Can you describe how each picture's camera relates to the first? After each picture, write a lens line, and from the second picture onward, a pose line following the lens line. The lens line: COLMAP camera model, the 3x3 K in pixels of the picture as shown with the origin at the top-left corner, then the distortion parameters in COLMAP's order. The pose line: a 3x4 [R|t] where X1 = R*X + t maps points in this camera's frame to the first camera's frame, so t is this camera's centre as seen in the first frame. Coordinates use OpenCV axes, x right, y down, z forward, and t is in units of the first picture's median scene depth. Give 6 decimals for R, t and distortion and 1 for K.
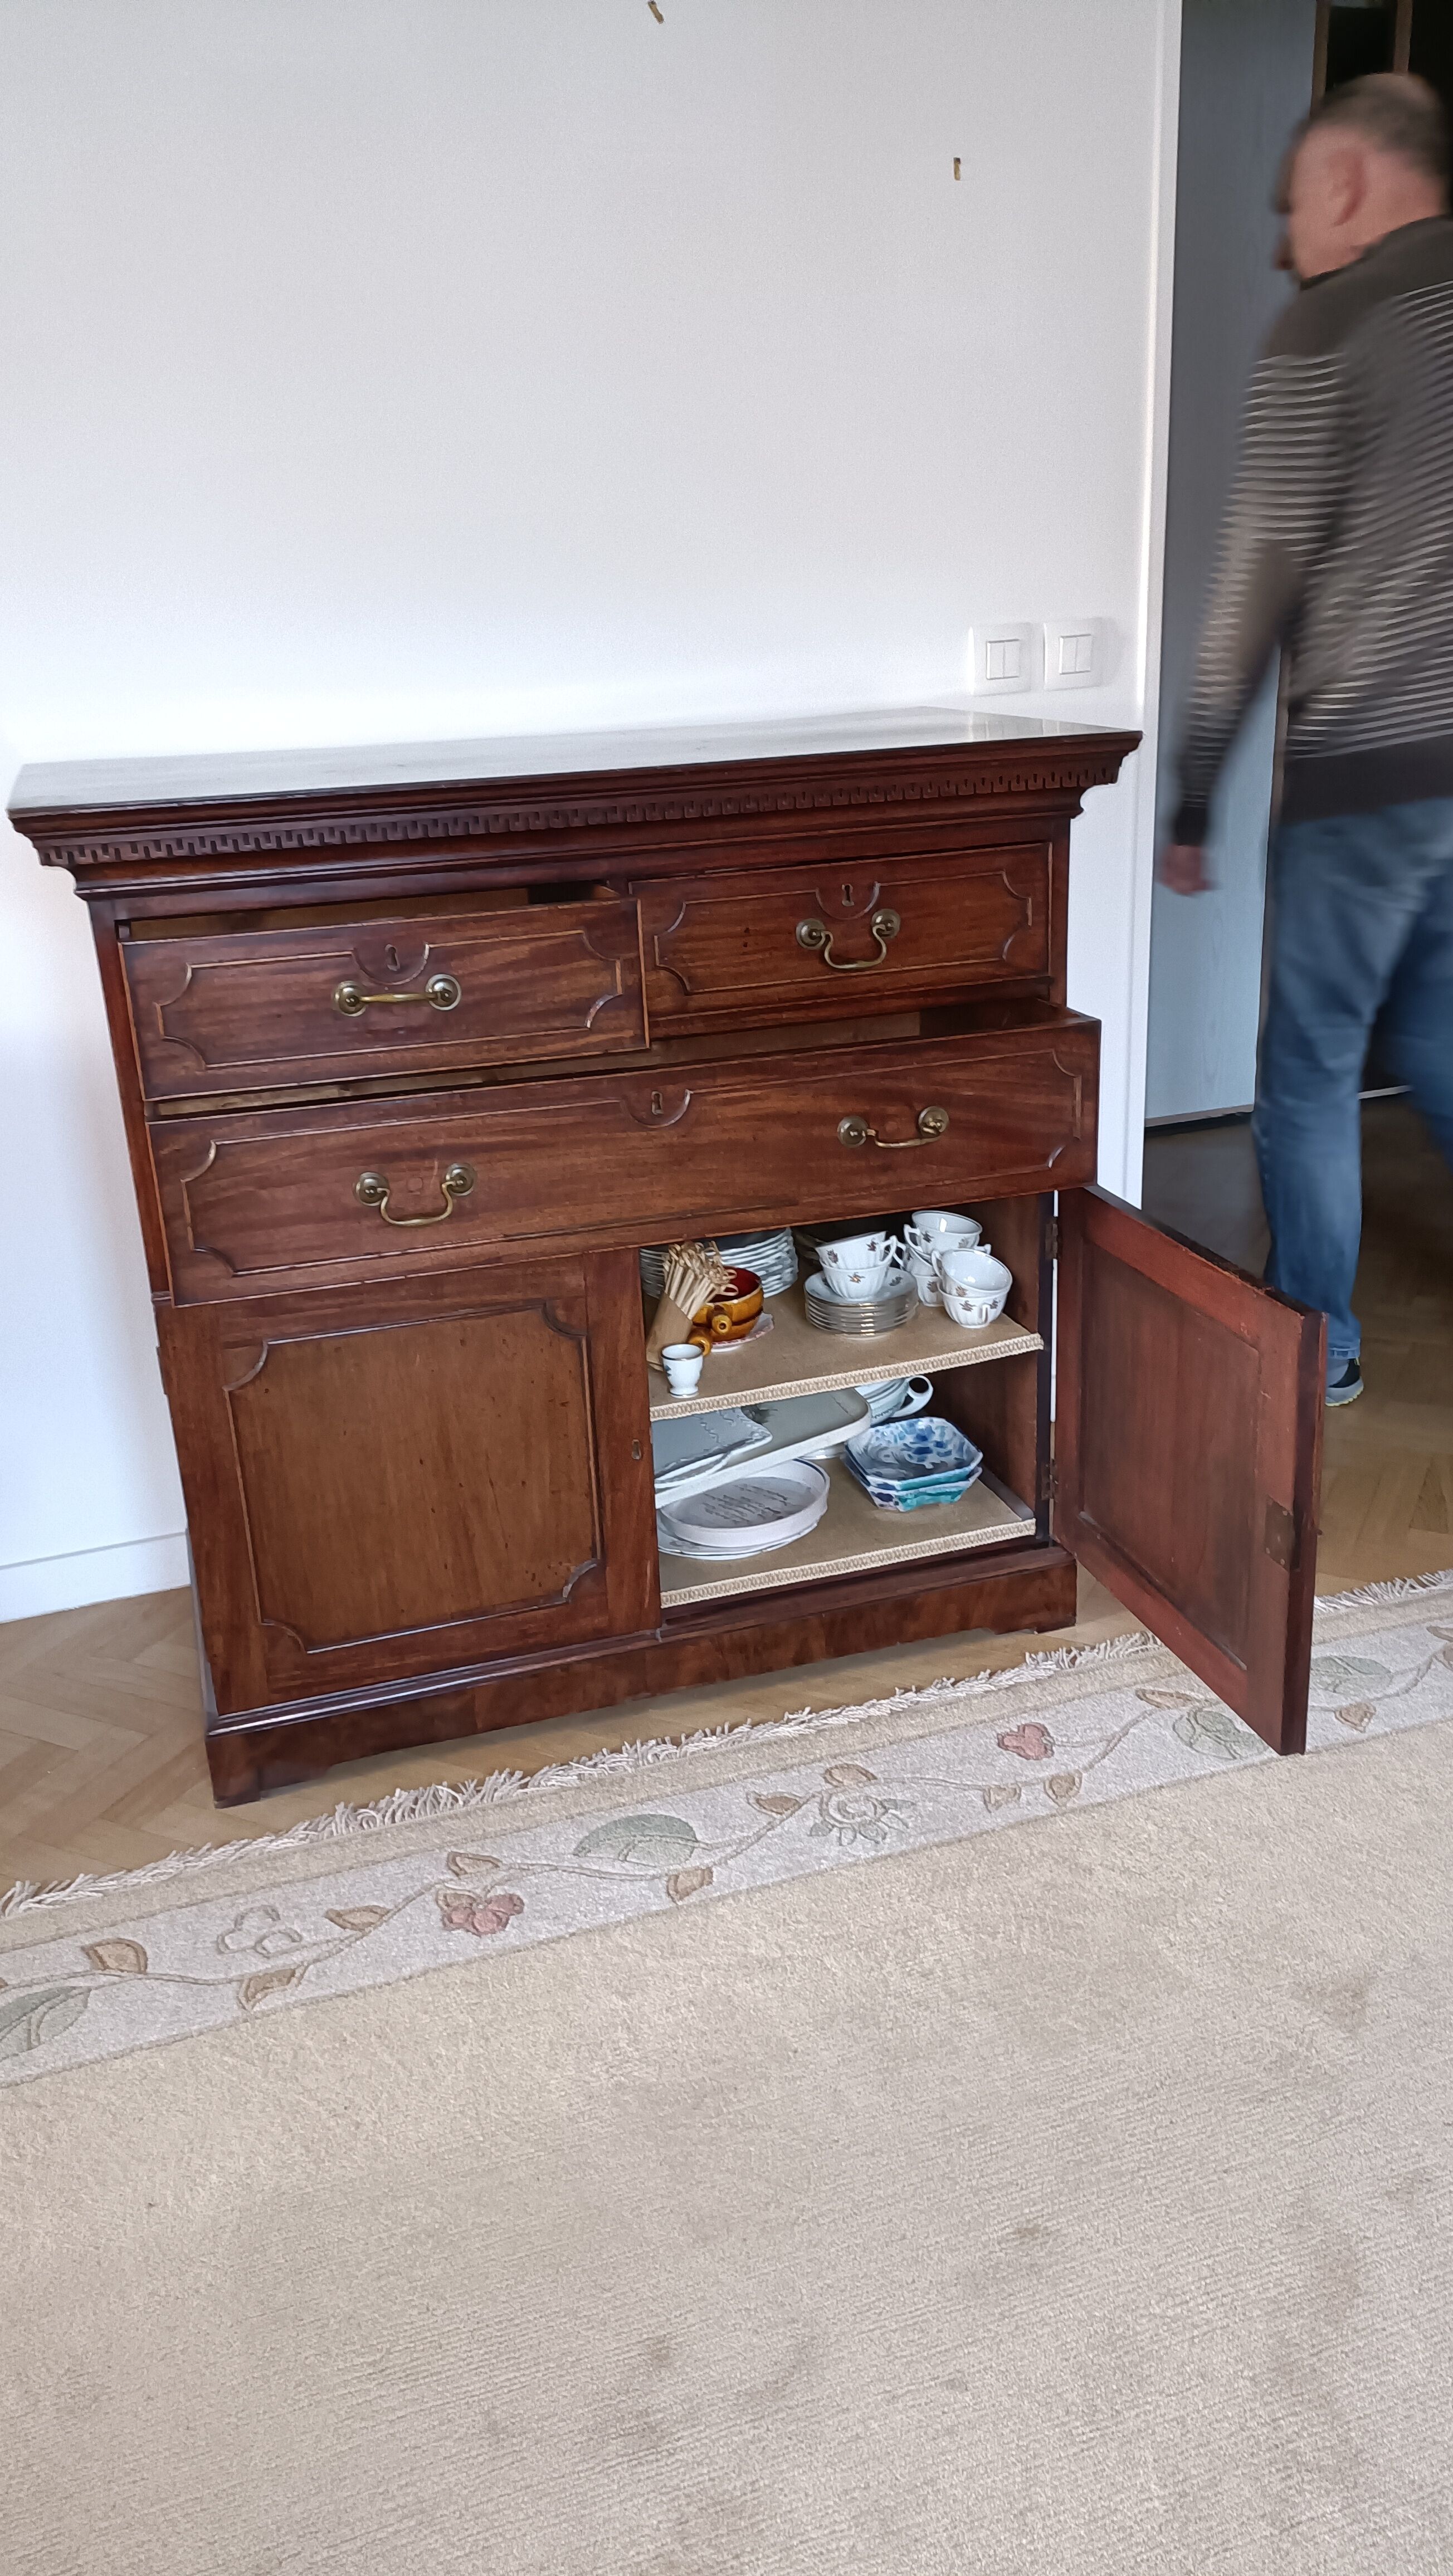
lens RADIAL K [[1879.6, 0, 726.5], [0, 1879.6, 1288.0], [0, 0, 1]] dist [0.061633, -0.052486]
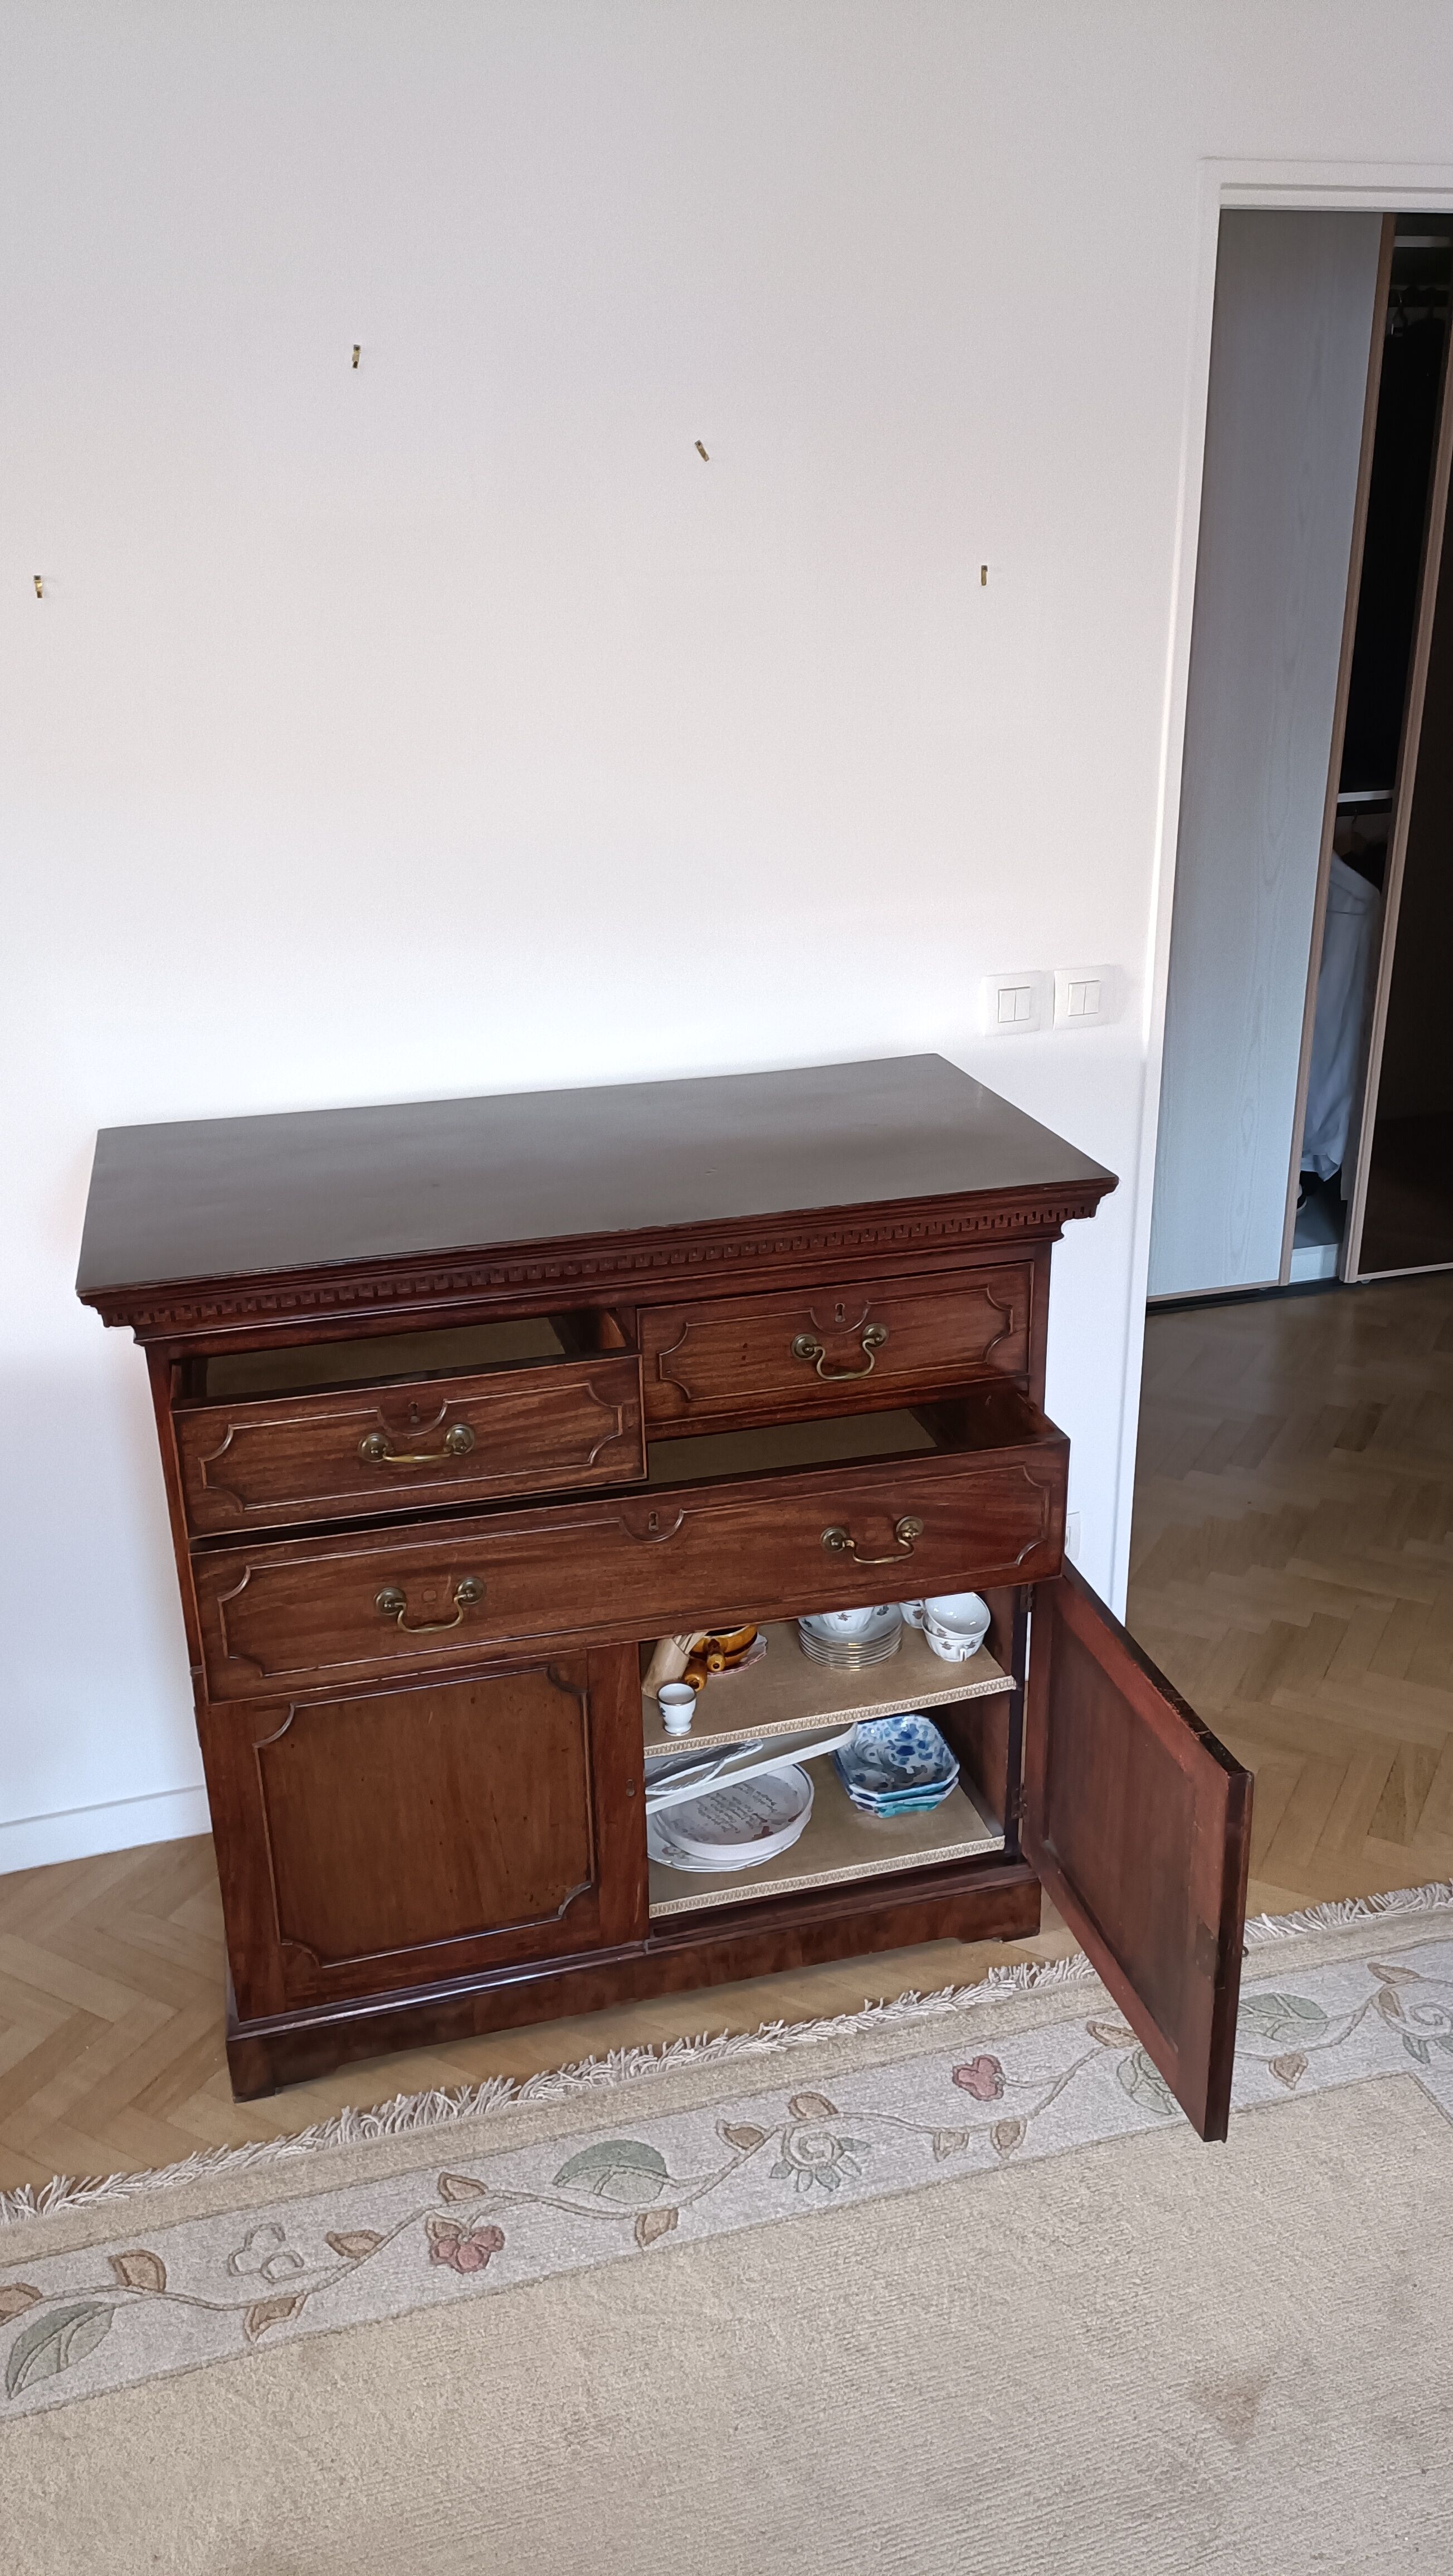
lens RADIAL K [[1860.6, 0, 726.5], [0, 1860.6, 1288.0], [0, 0, 1]] dist [0.096658, -0.132496]
pose [[0.998520, 0.041232, -0.035465, 0.035905], [-0.040277, 0.998818, 0.027223, -0.247247], [0.036546, -0.025755, 0.999000, -0.075239]]
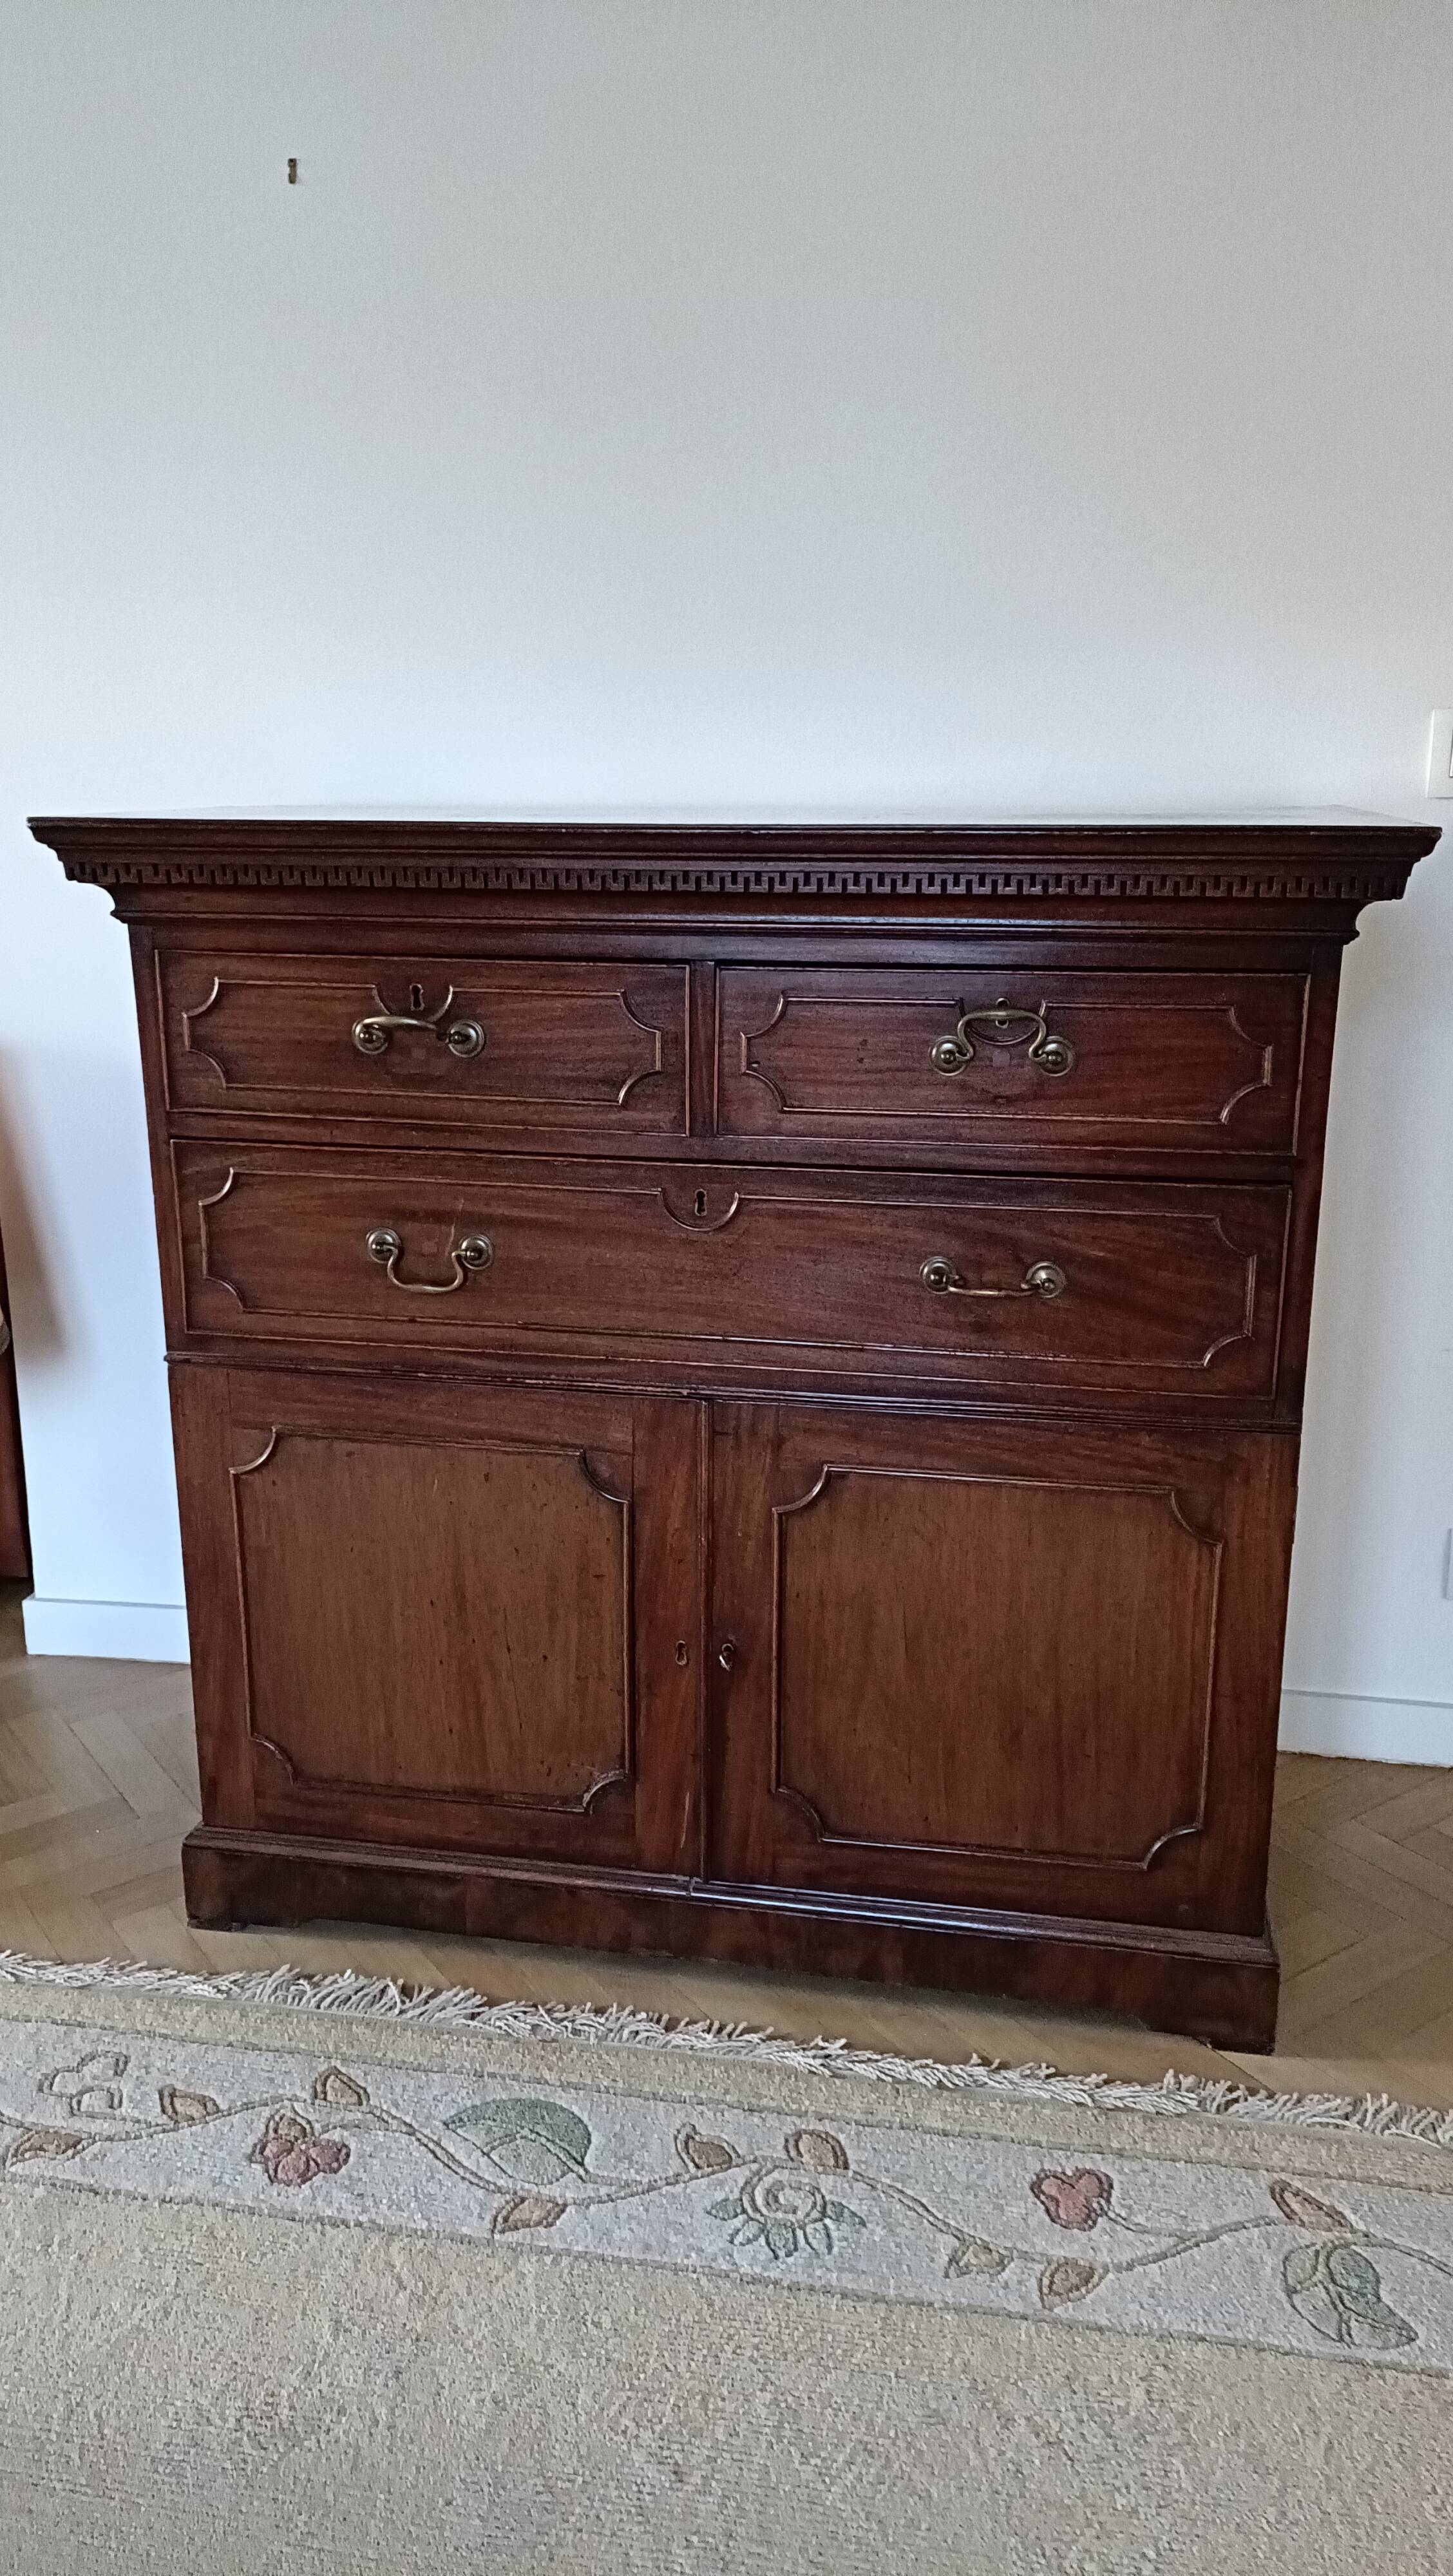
lens RADIAL K [[1860.6, 0, 726.5], [0, 1860.6, 1288.0], [0, 0, 1]] dist [0.096658, -0.132496]
pose [[0.880905, 0.168548, -0.442264, 0.319507], [-0.199751, 0.979539, -0.024562, -0.056492], [0.429075, 0.109979, 0.896548, 0.275926]]
